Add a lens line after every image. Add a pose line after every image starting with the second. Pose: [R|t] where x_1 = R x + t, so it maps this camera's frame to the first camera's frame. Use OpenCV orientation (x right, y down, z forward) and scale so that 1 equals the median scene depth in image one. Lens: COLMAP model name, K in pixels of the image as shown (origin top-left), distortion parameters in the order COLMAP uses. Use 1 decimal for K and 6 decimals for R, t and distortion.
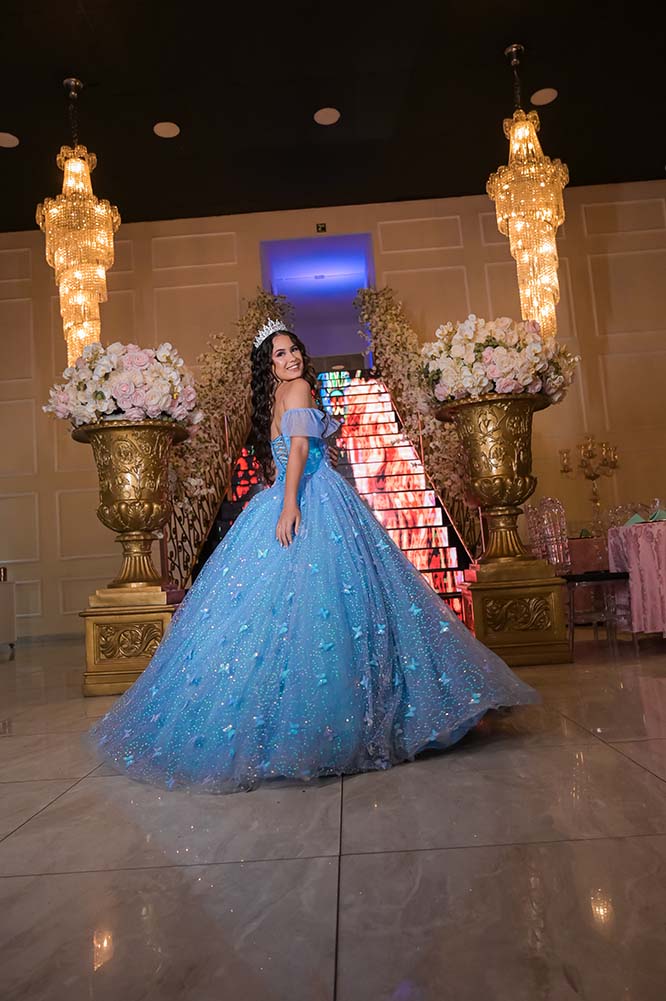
lens RADIAL K [[757.5, 0, 331.0], [0, 757.5, 498.7], [0, 0, 1]] dist [-0.006749, -0.002374]
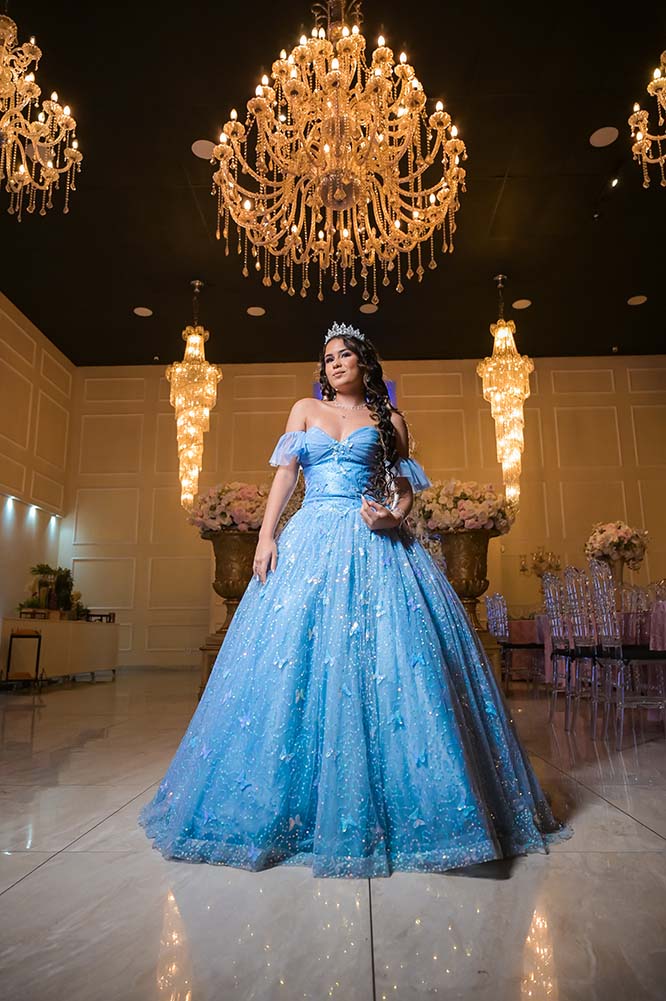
lens RADIAL K [[689.6, 0, 335.1], [0, 689.6, 501.3], [0, 0, 1]] dist [0.008457, 0.001291]
pose [[0.997862, 0.061395, -0.022424, -0.018997], [-0.063138, 0.994139, -0.087755, -0.029294], [0.016905, 0.088984, 0.995890, -0.296777]]
